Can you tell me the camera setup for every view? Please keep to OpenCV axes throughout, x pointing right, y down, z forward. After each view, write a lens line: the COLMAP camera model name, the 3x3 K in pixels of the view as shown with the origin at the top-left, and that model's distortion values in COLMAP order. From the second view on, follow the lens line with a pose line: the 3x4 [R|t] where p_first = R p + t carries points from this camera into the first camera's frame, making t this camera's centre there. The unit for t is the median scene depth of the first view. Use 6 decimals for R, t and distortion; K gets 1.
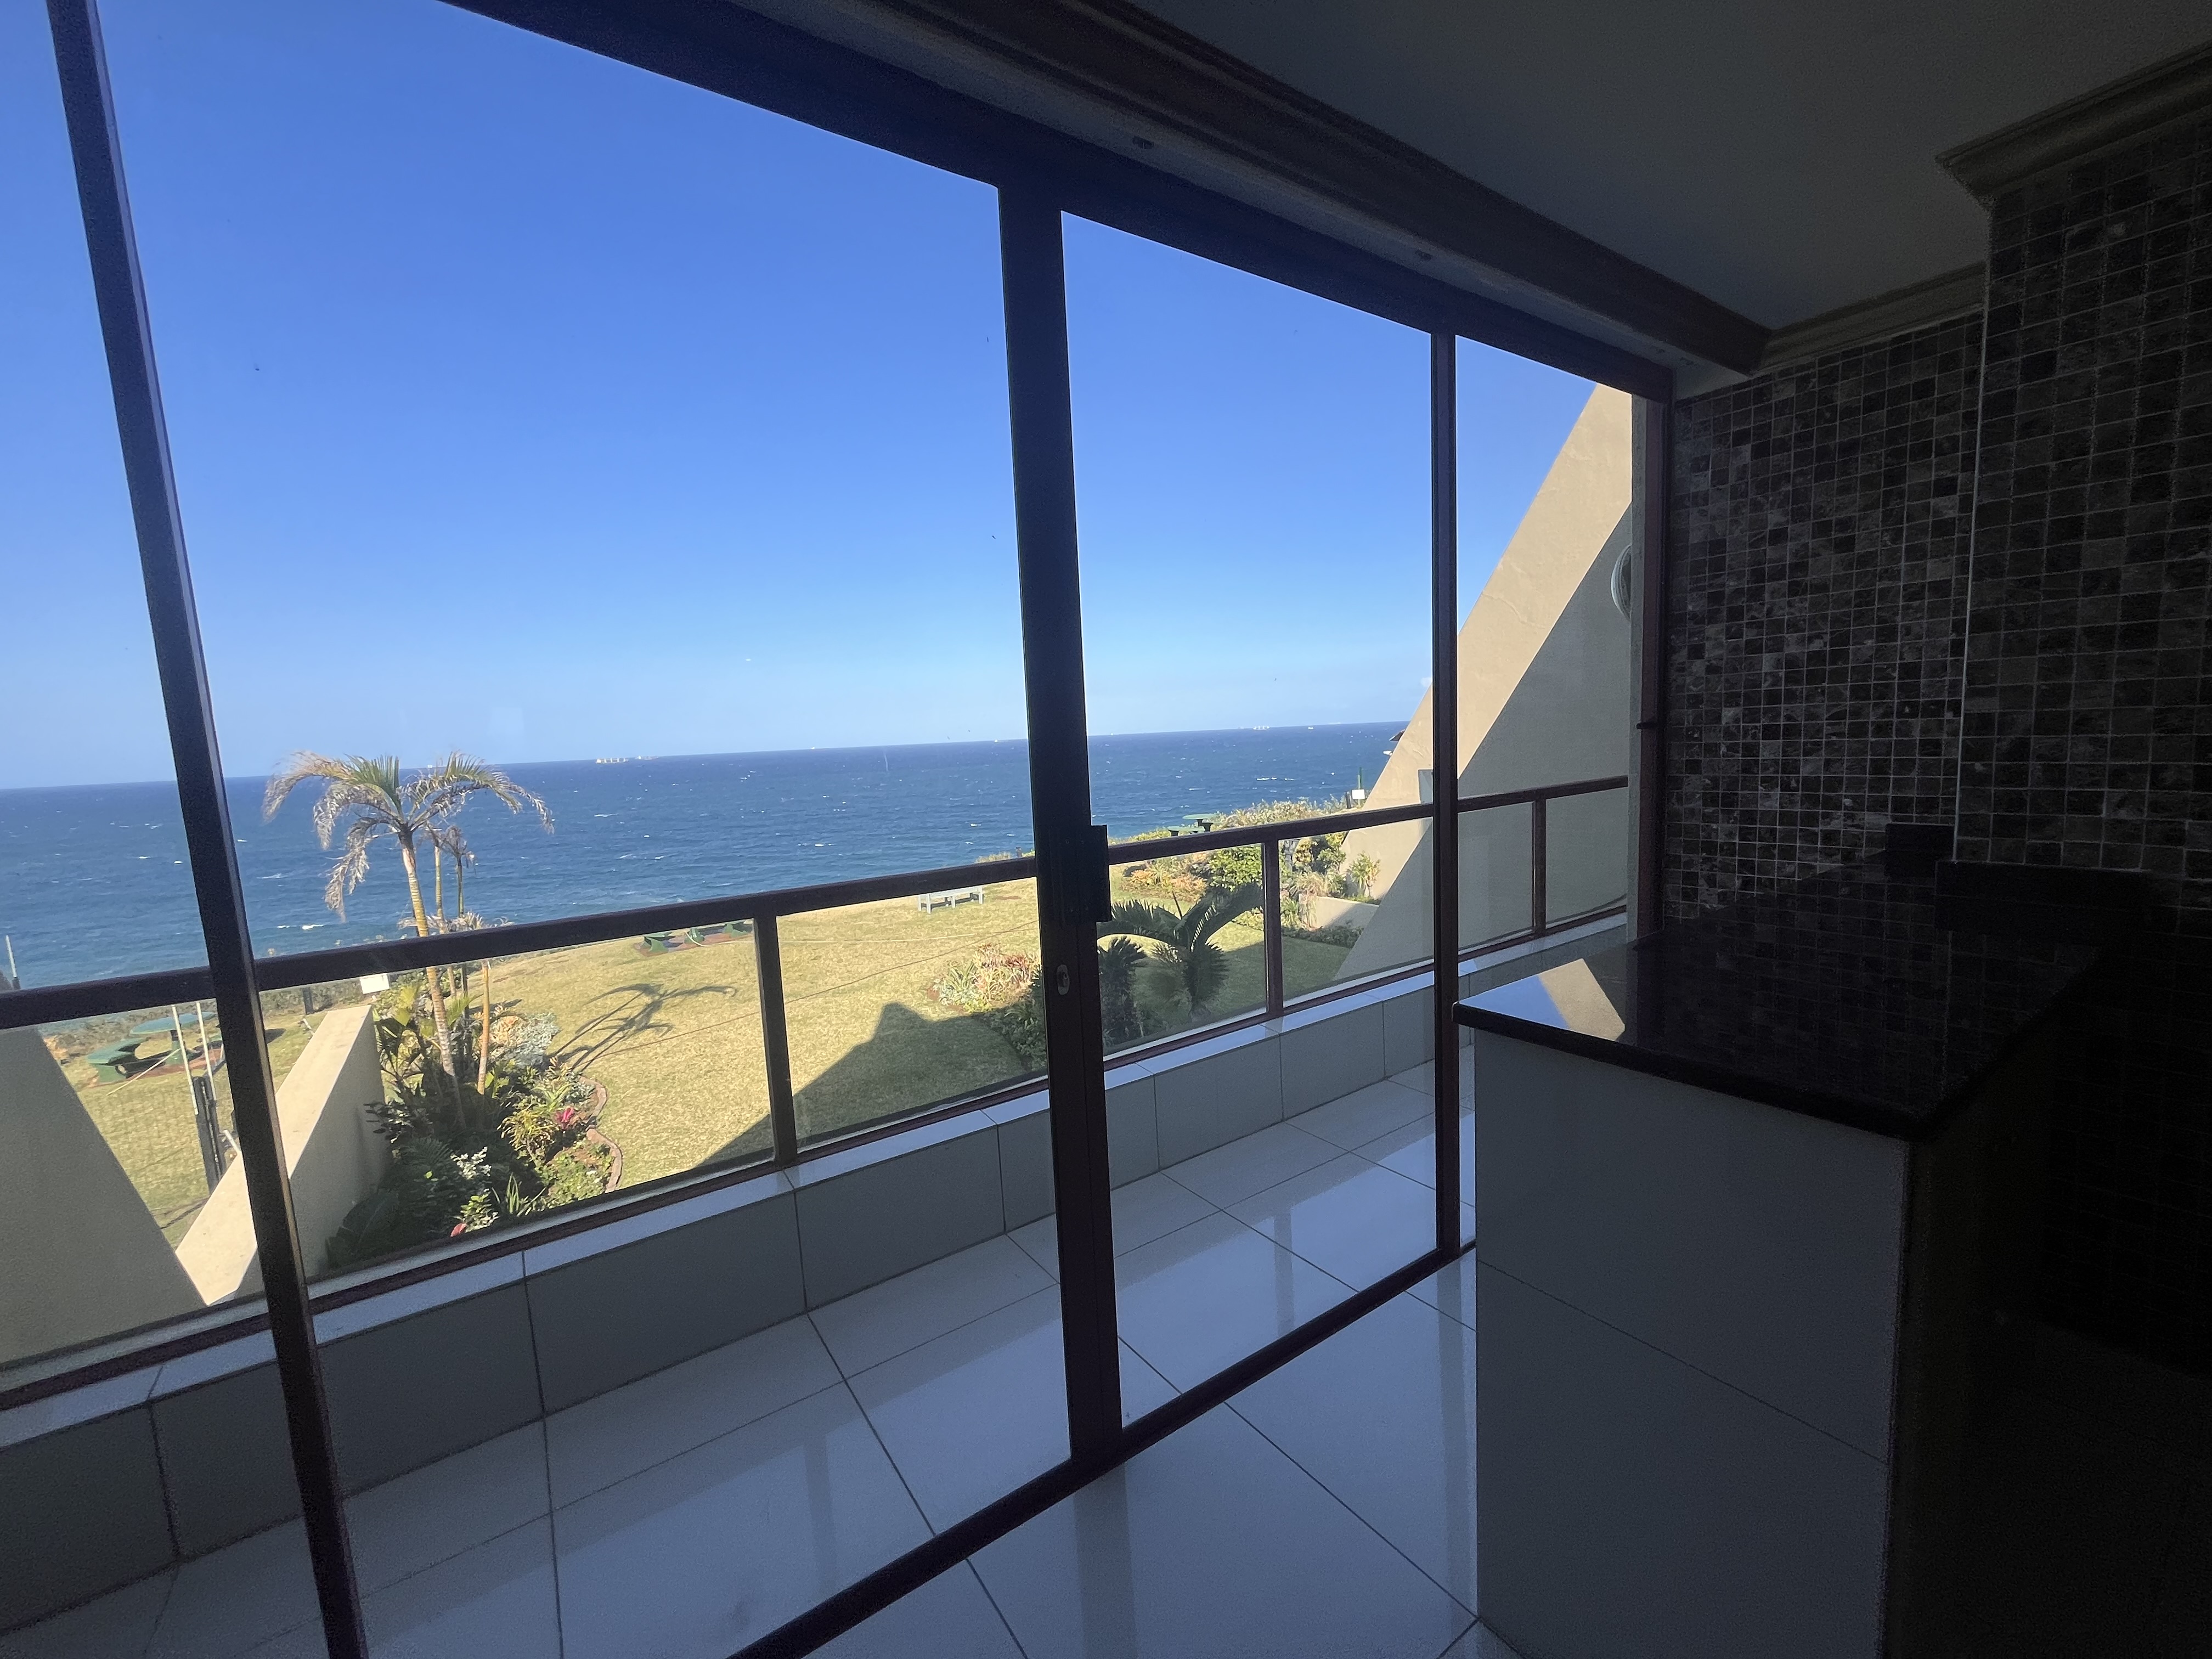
lens RADIAL K [[887.6, 0, 1106.7], [0, 887.6, 837.5], [0, 0, 1]] dist [-0.000873, -0.001456]
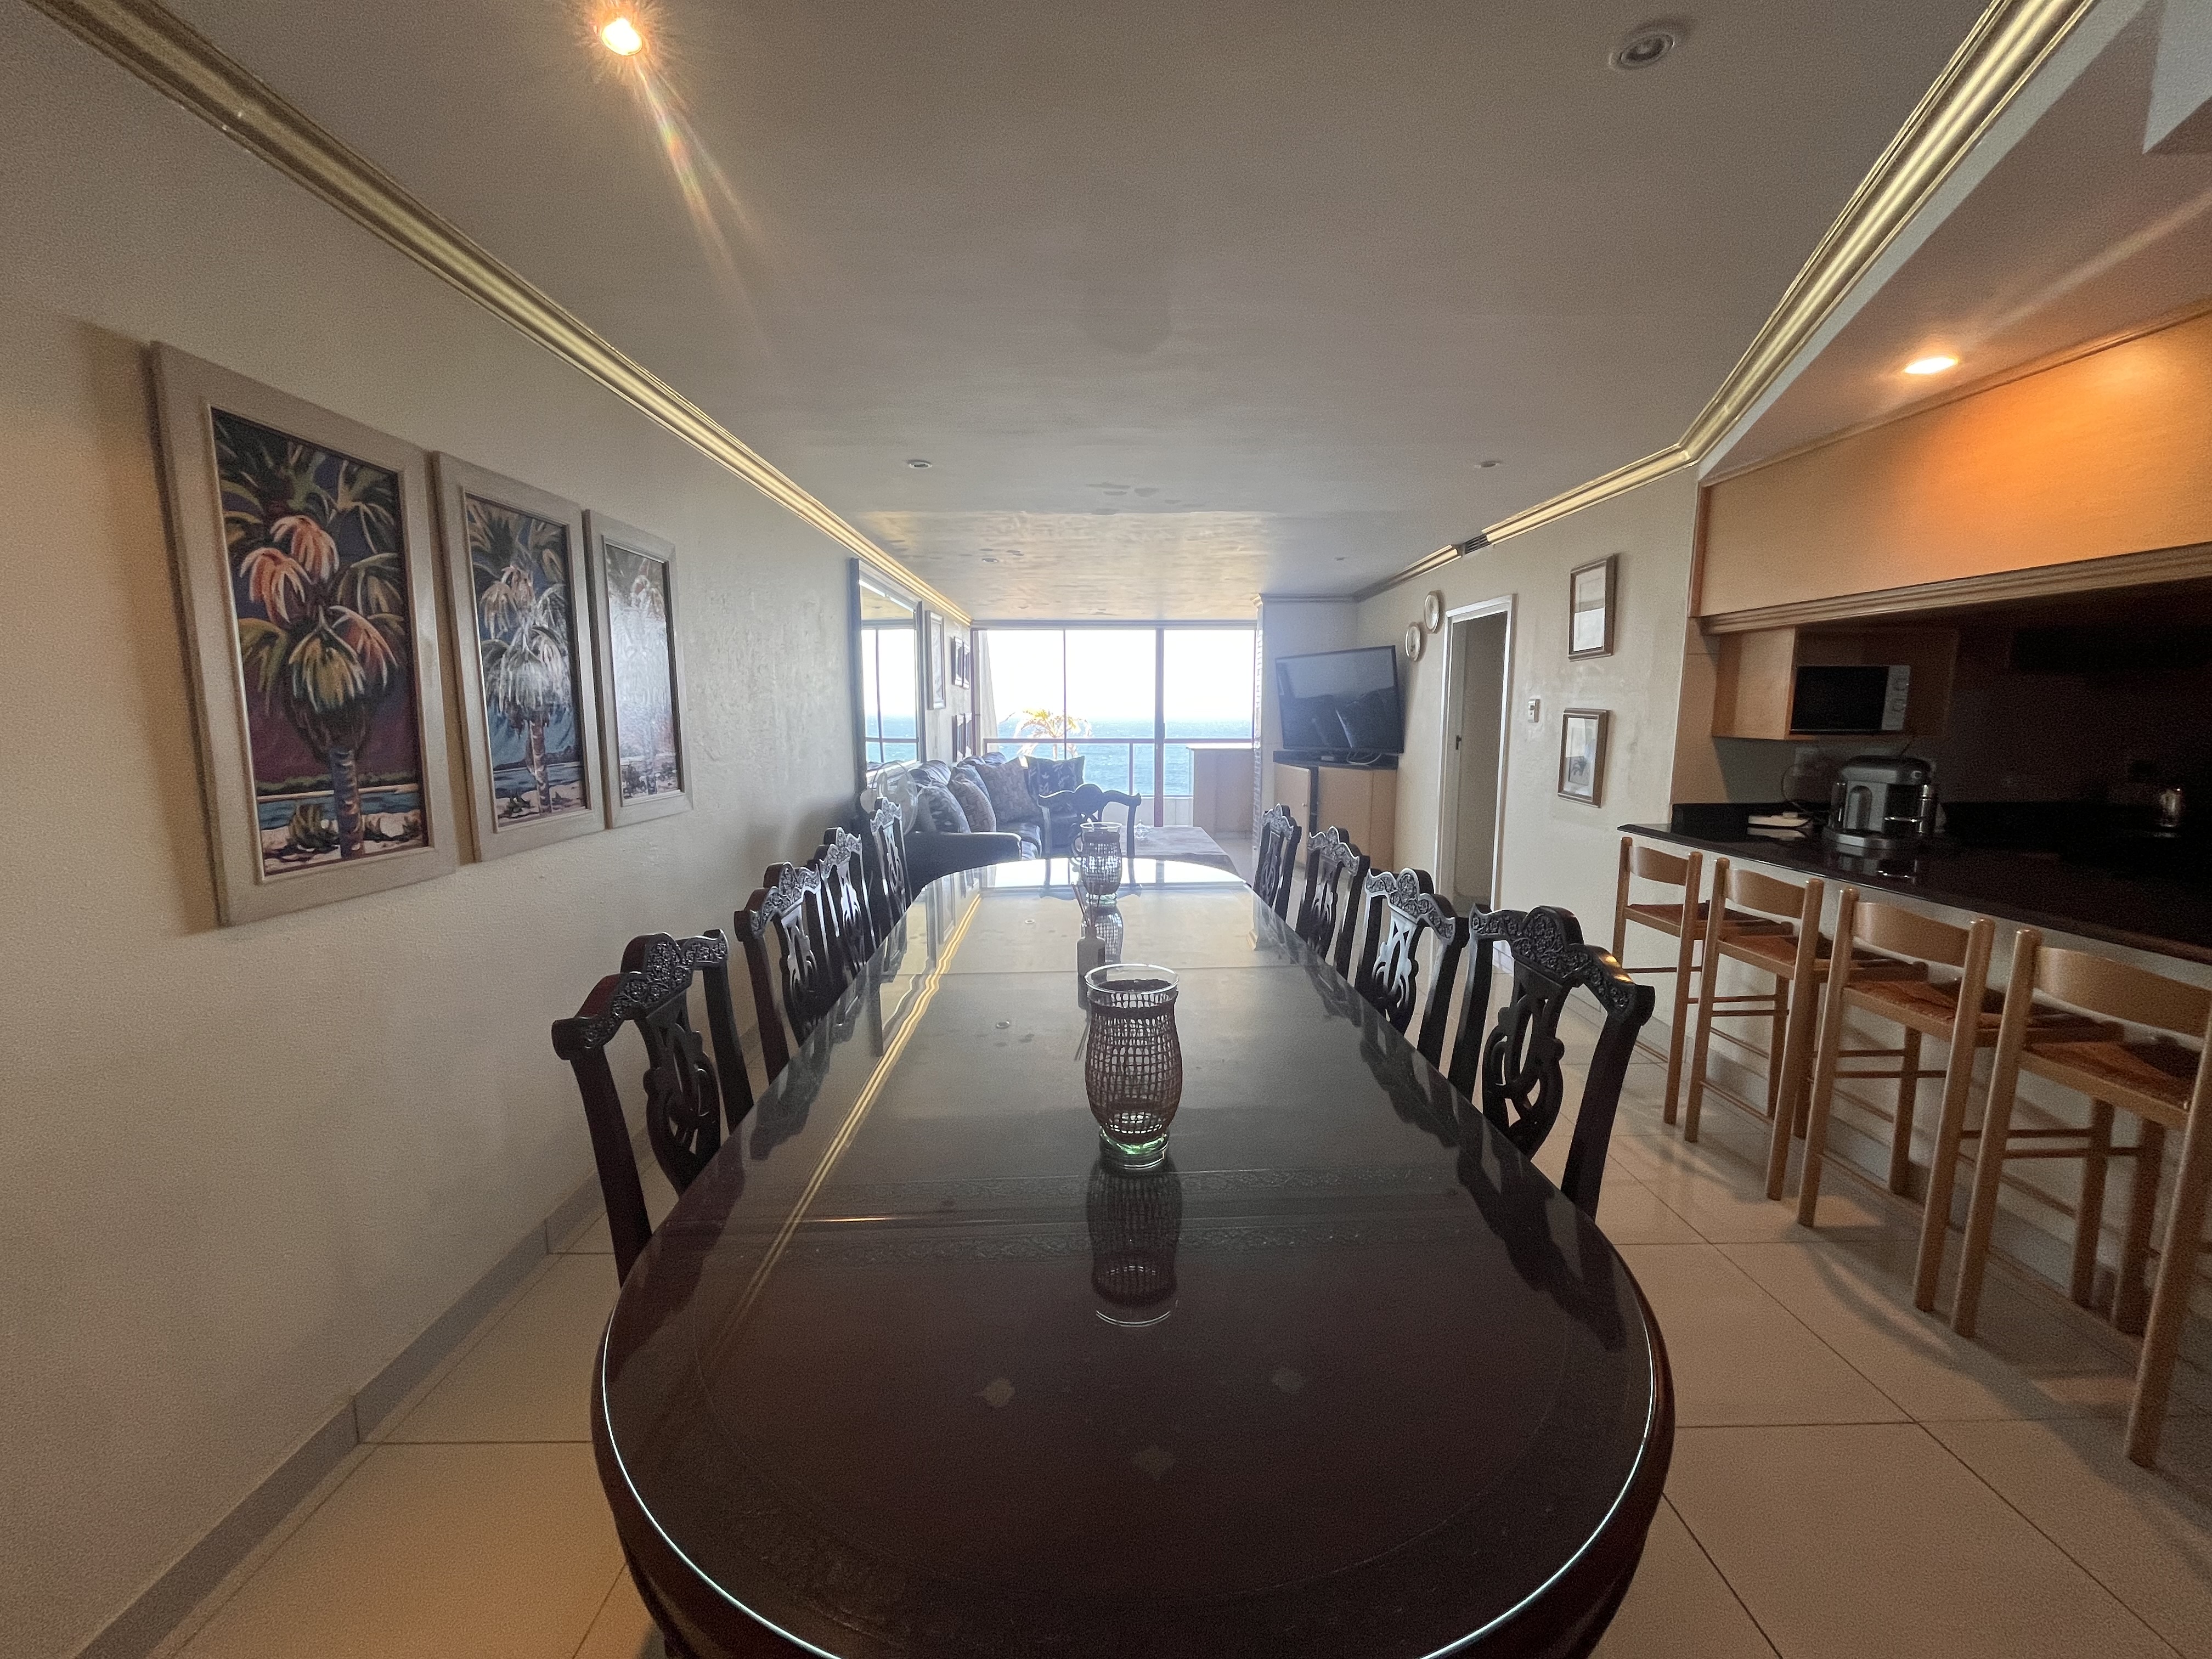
lens RADIAL K [[887.6, 0, 1113.4], [0, 887.6, 836.7], [0, 0, 1]] dist [-0.000873, -0.001456]
pose [[0.830424, 0.126163, -0.542659, 0.561938], [-0.103125, 0.991999, 0.072820, 0.063761], [0.547504, -0.004510, 0.836791, -0.787704]]
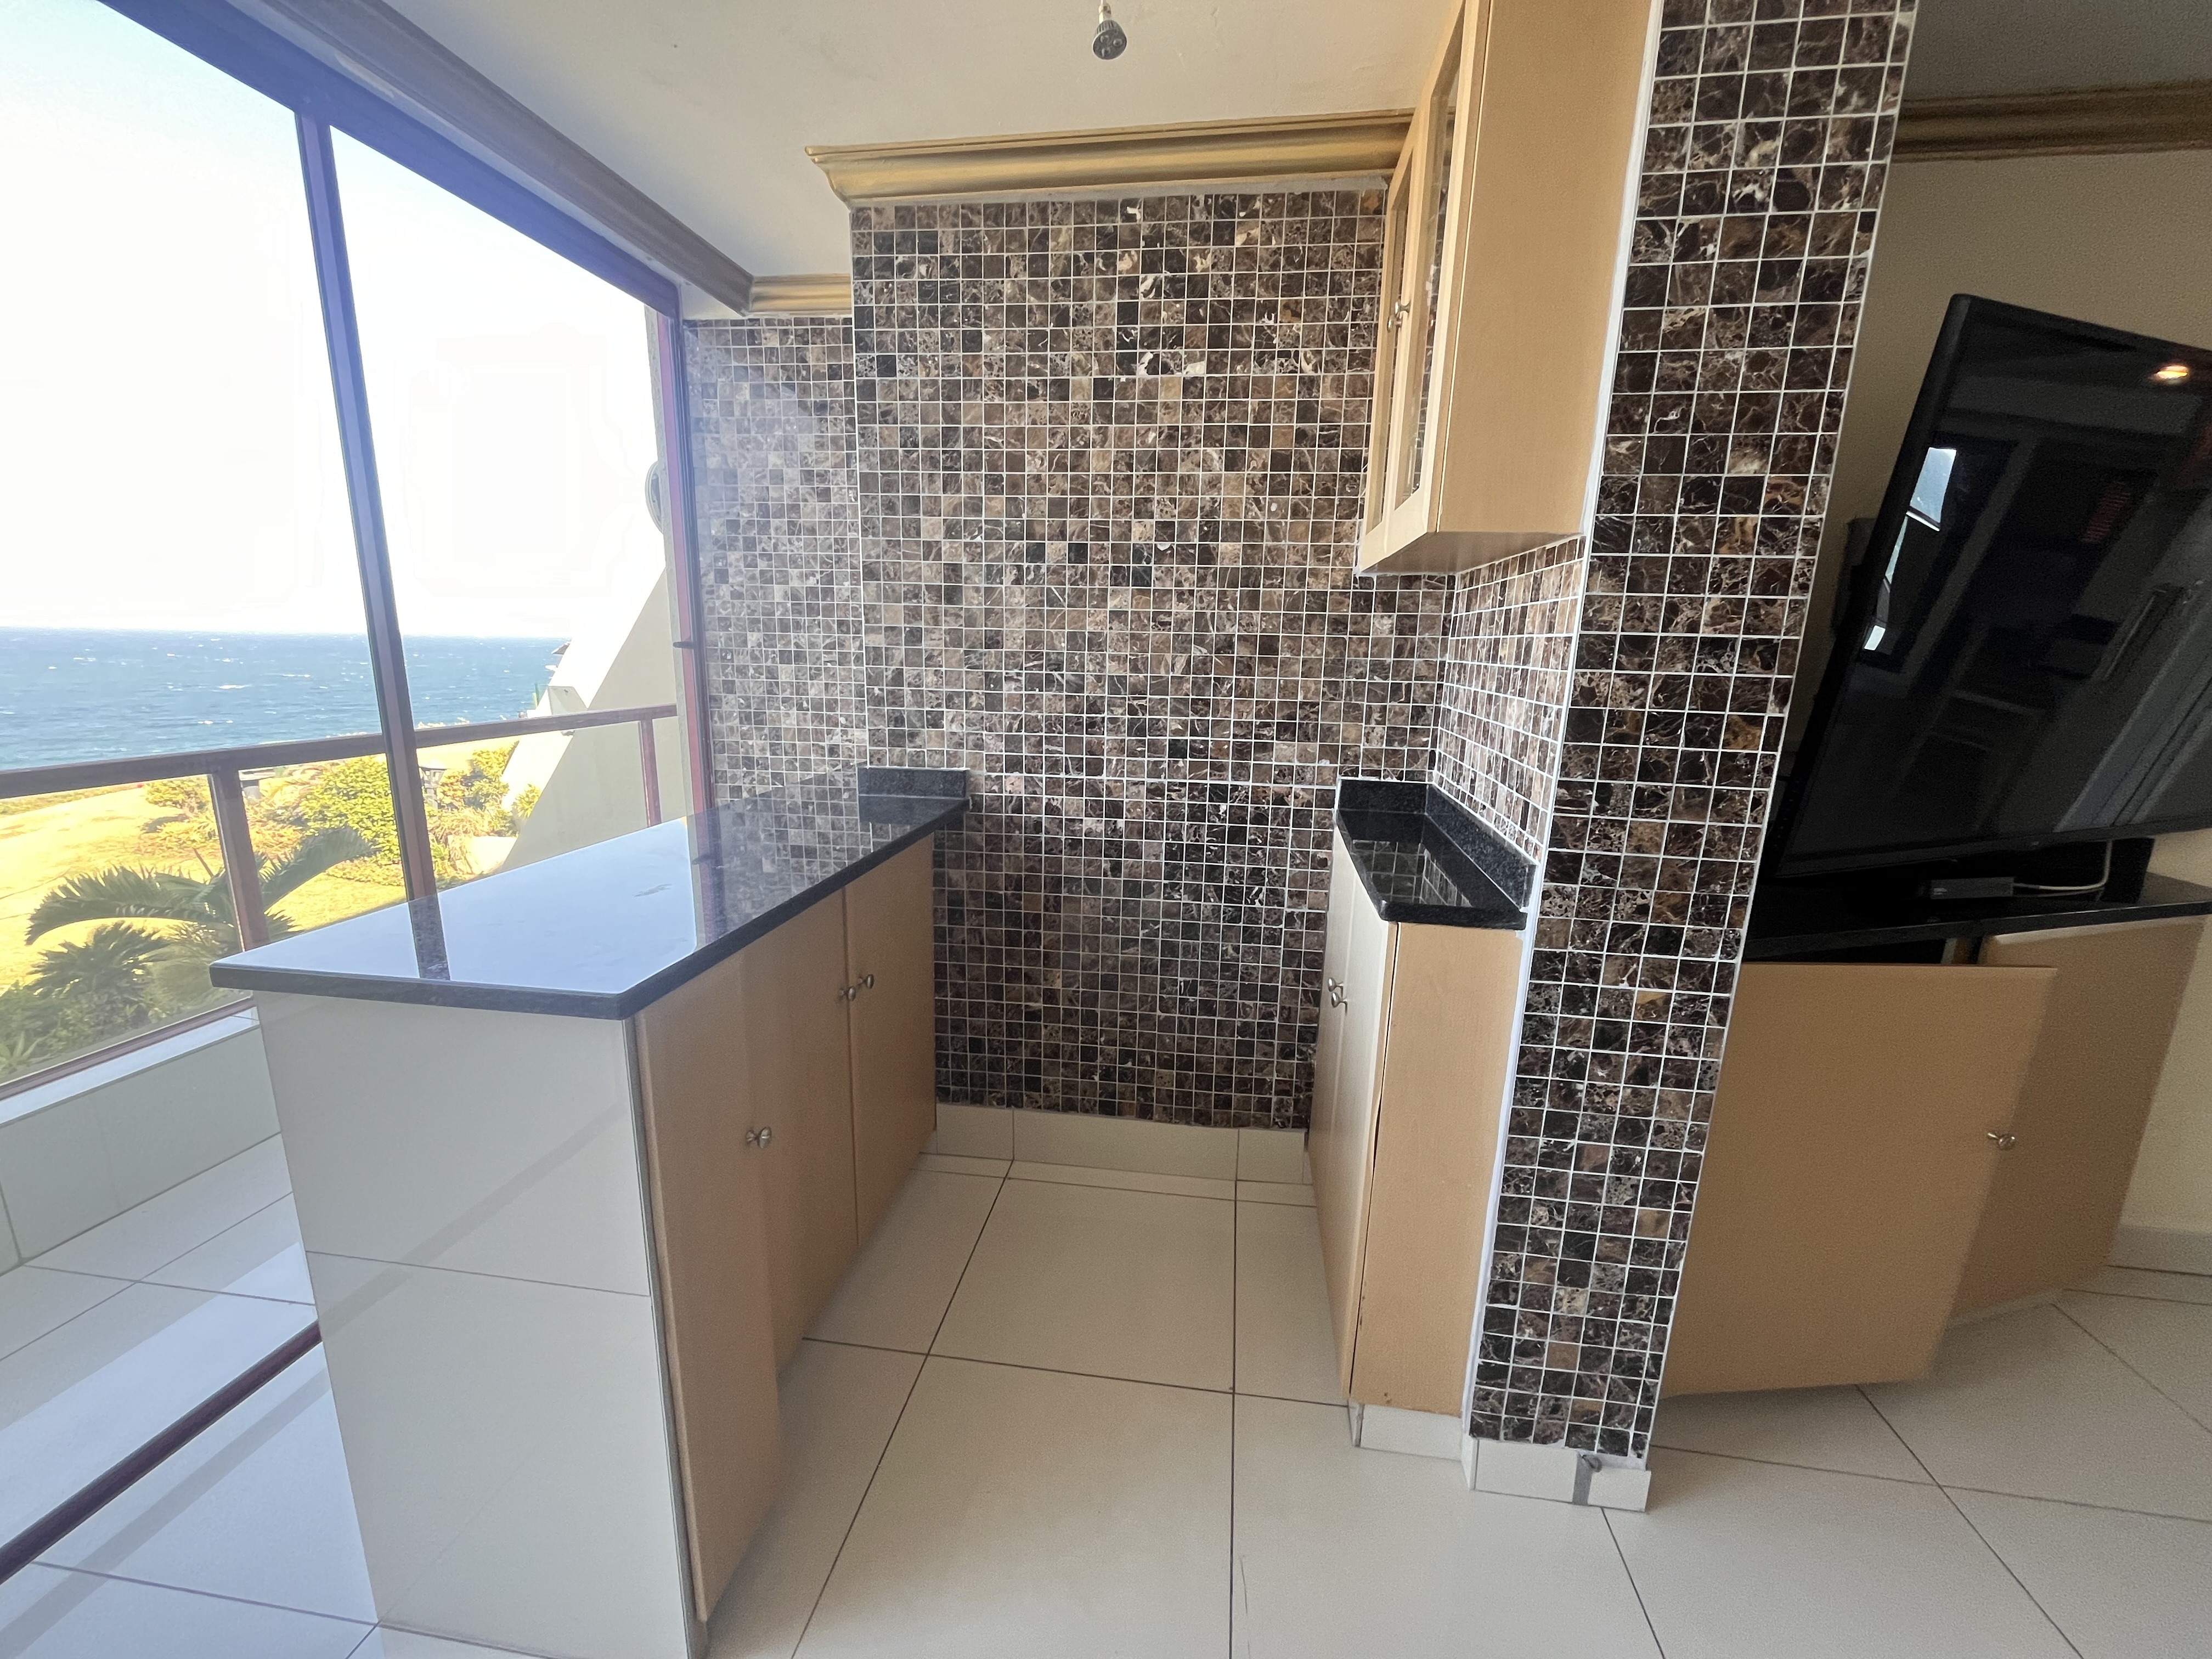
lens RADIAL K [[887.6, 0, 1107.6], [0, 887.6, 836.8], [0, 0, 1]] dist [-0.000873, -0.001456]
pose [[0.673542, -0.091595, 0.733452, 0.049080], [0.028478, 0.994771, 0.098077, 0.002225], [-0.738600, -0.045172, 0.672629, -0.017039]]
